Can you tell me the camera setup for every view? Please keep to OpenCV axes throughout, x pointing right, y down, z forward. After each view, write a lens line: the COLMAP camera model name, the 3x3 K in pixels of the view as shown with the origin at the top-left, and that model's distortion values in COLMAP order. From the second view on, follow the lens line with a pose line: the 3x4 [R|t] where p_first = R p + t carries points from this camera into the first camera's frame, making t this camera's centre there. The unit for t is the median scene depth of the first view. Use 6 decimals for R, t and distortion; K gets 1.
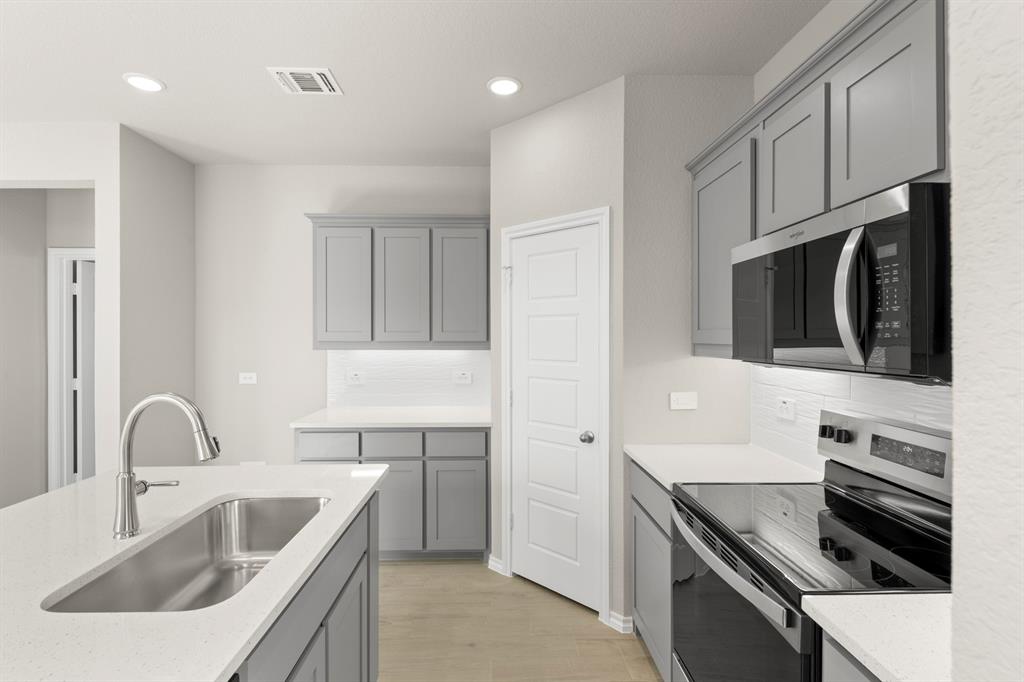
lens RADIAL K [[503.2, 0, 514.8], [0, 503.2, 342.1], [0, 0, 1]] dist [0.001584, 0.000108]
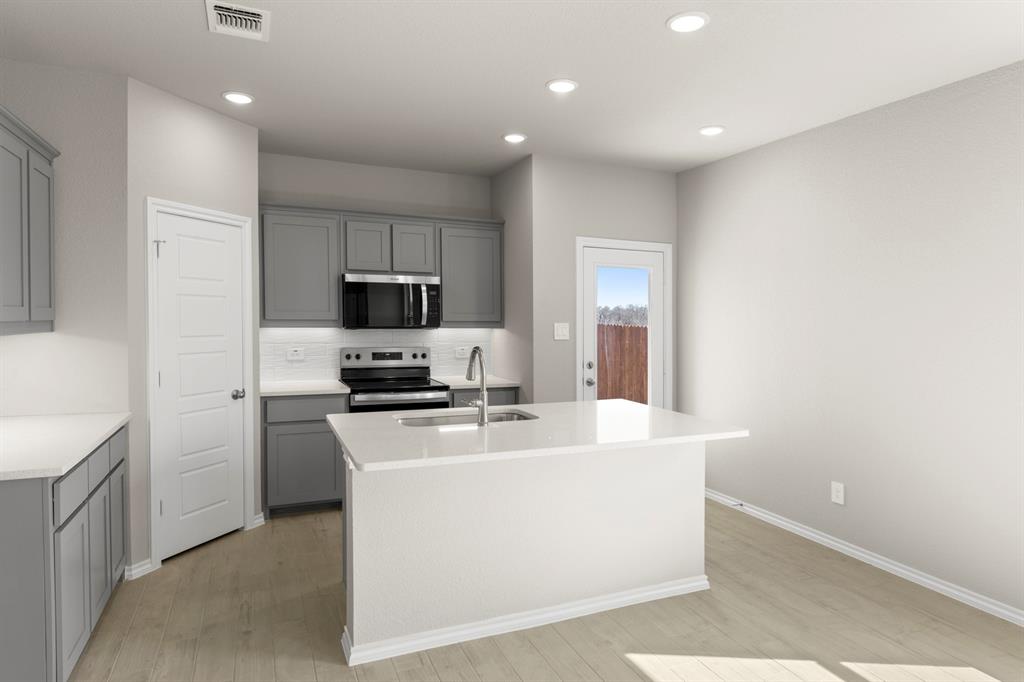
lens RADIAL K [[584.7, 0, 518.5], [0, 584.7, 349.7], [0, 0, 1]] dist [0.015059, -0.006052]
pose [[-0.406089, -0.052147, 0.912344, -1.258095], [0.005132, 0.998225, 0.059339, -0.006272], [-0.913819, 0.028779, -0.405101, 0.804402]]
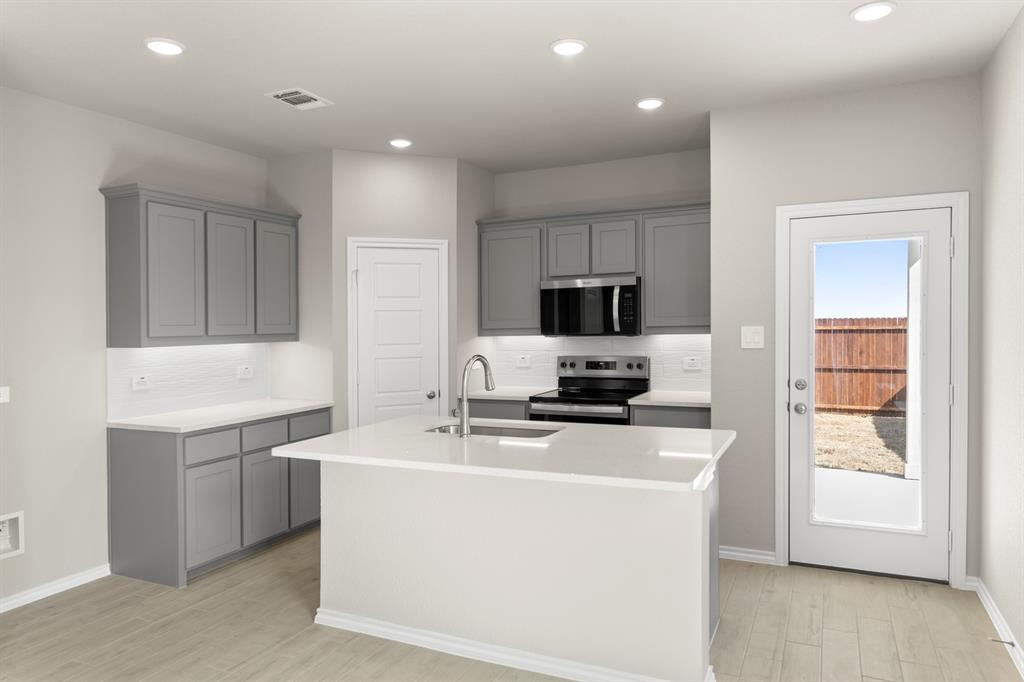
lens RADIAL K [[673.3, 0, 513.0], [0, 673.3, 348.3], [0, 0, 1]] dist [0.013366, -0.009635]
pose [[0.410746, -0.037137, 0.910993, -1.299100], [0.031845, 0.999145, 0.026372, 0.009255], [-0.911194, 0.018179, 0.411577, -0.015652]]
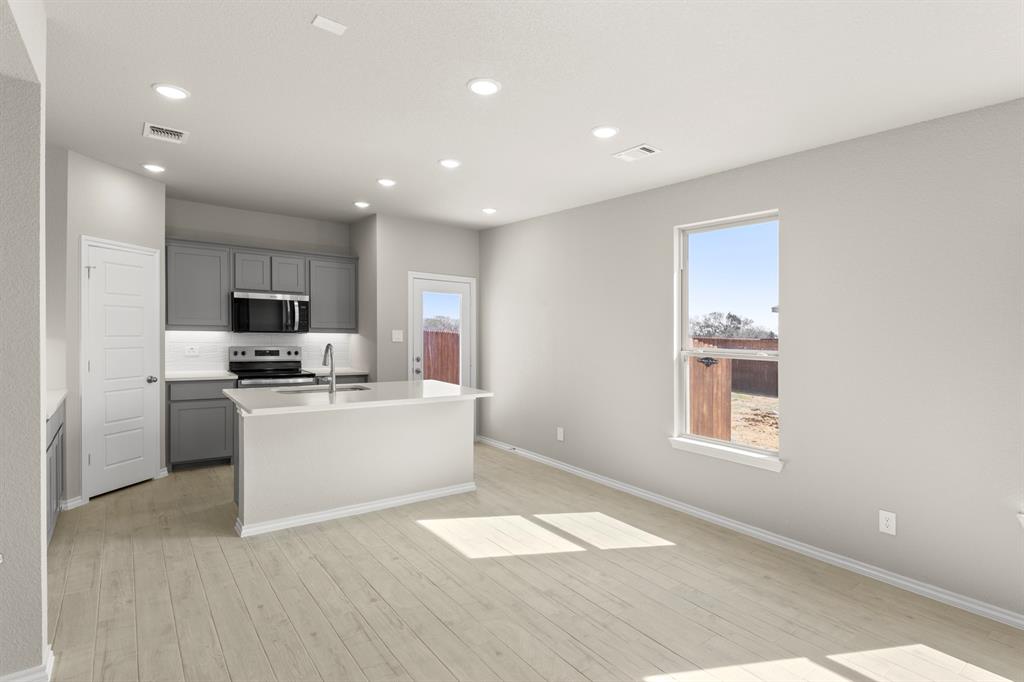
lens RADIAL K [[498.7, 0, 511.5], [0, 498.7, 352.5], [0, 0, 1]] dist [0.000349, -0.000828]
pose [[-0.606828, -0.049615, 0.793283, -1.666142], [-0.011392, 0.998490, 0.053735, -0.006682], [-0.794752, 0.023571, -0.606477, 0.885399]]
